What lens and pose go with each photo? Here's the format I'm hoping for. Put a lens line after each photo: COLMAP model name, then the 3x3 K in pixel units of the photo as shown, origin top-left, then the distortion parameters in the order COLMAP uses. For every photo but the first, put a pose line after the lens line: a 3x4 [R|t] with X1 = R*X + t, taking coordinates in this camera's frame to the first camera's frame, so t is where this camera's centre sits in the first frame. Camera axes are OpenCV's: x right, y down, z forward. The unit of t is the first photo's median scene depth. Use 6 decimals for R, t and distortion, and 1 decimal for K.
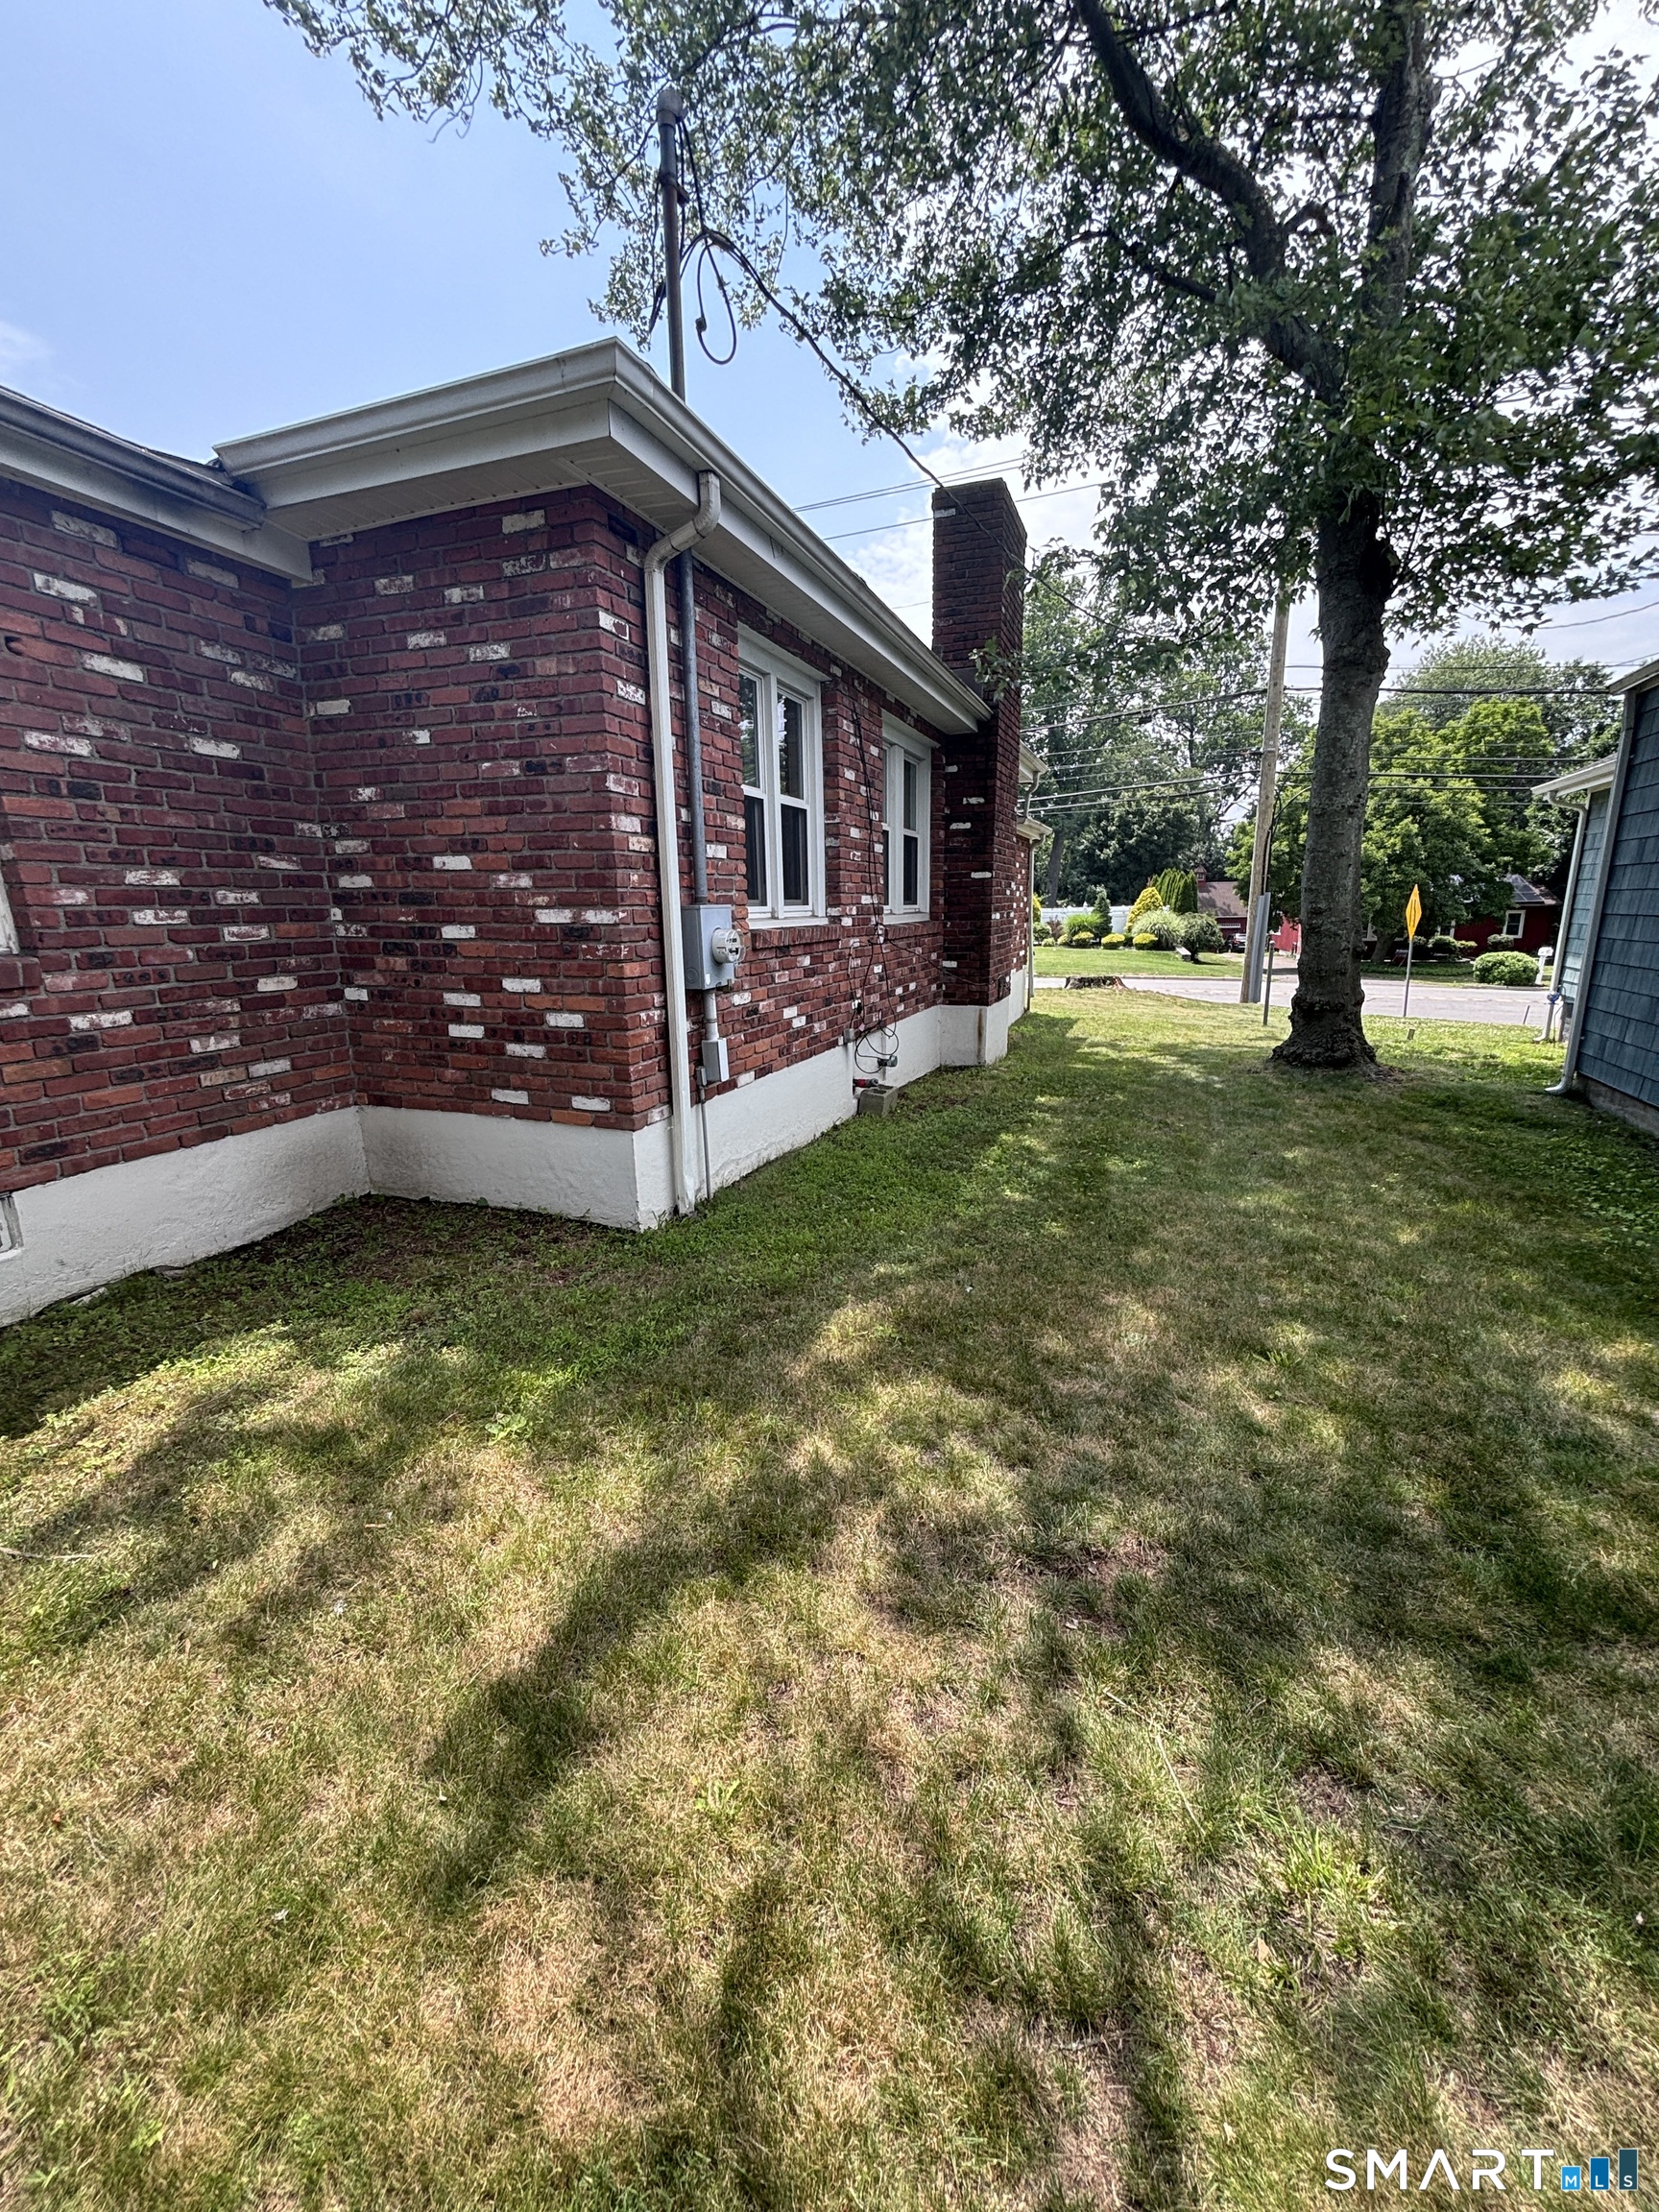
lens RADIAL K [[893.6, 0, 837.7], [0, 893.6, 1095.6], [0, 0, 1]] dist [0.018136, -0.001567]
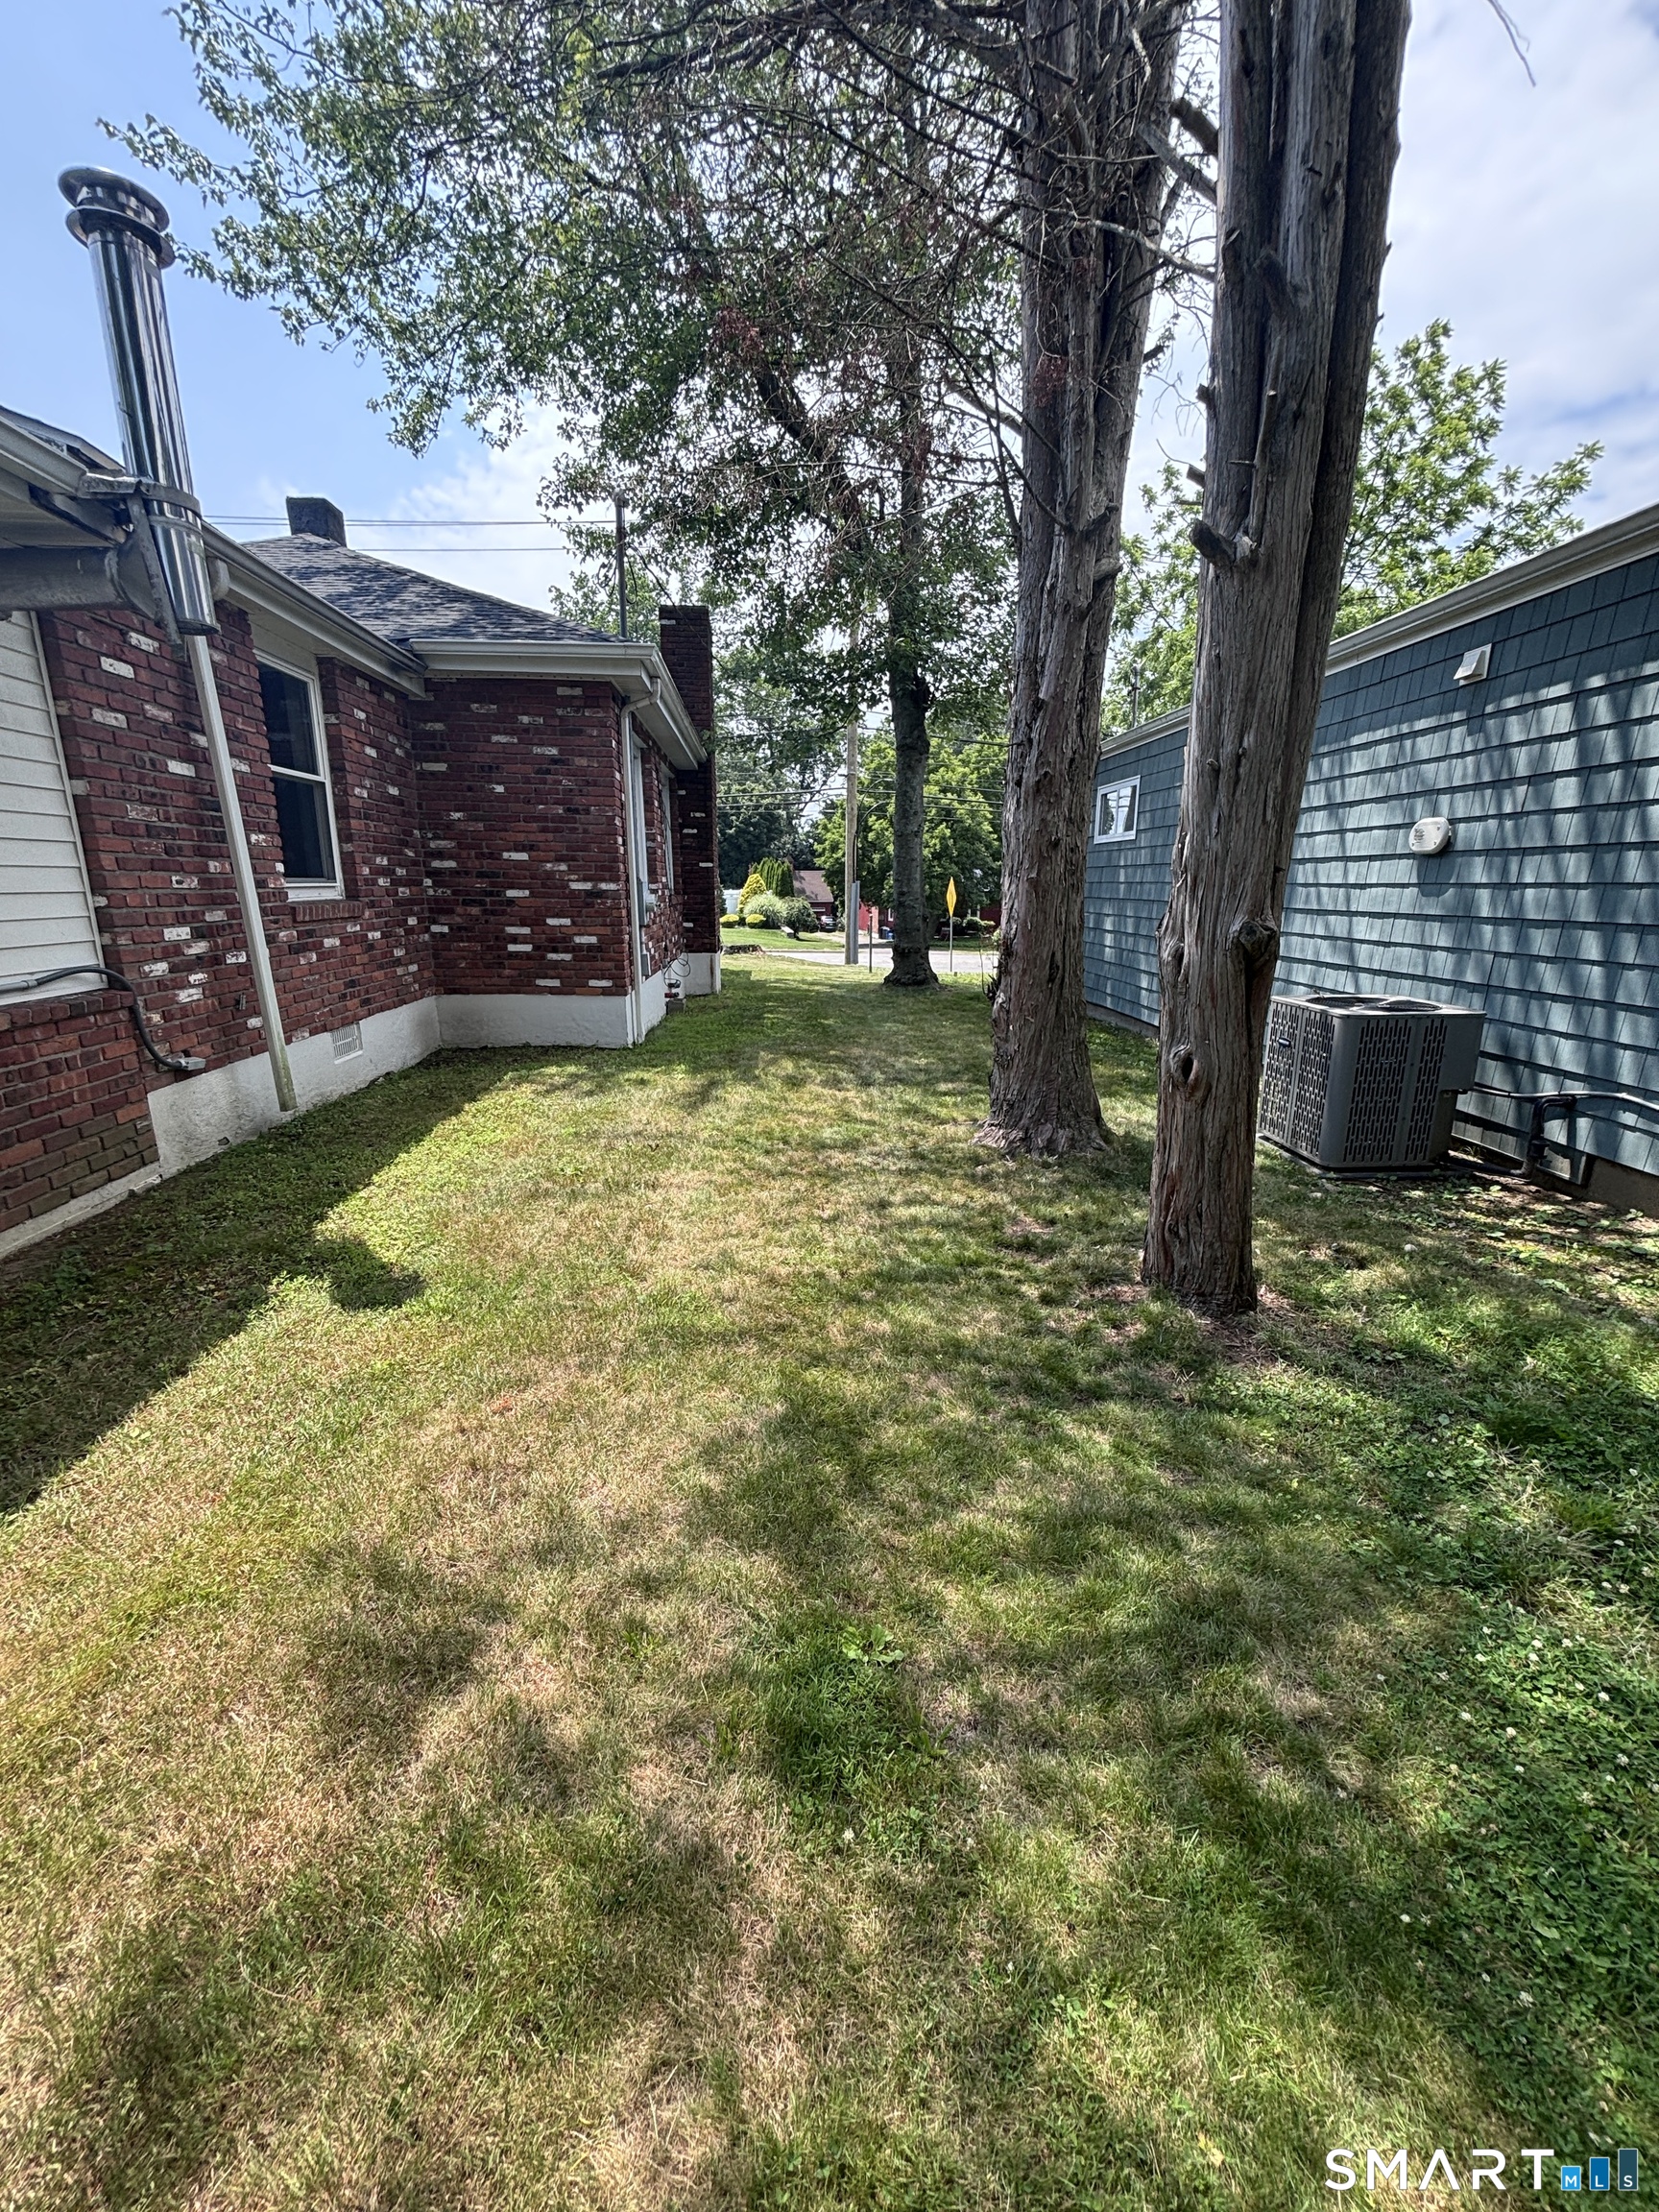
lens RADIAL K [[893.6, 0, 818.8], [0, 893.6, 1110.3], [0, 0, 1]] dist [0.018136, -0.001567]
pose [[0.914753, -0.085472, 0.394870, -0.057948], [0.072572, 0.996230, 0.047520, 0.021021], [-0.397443, -0.014813, 0.917507, -0.090837]]
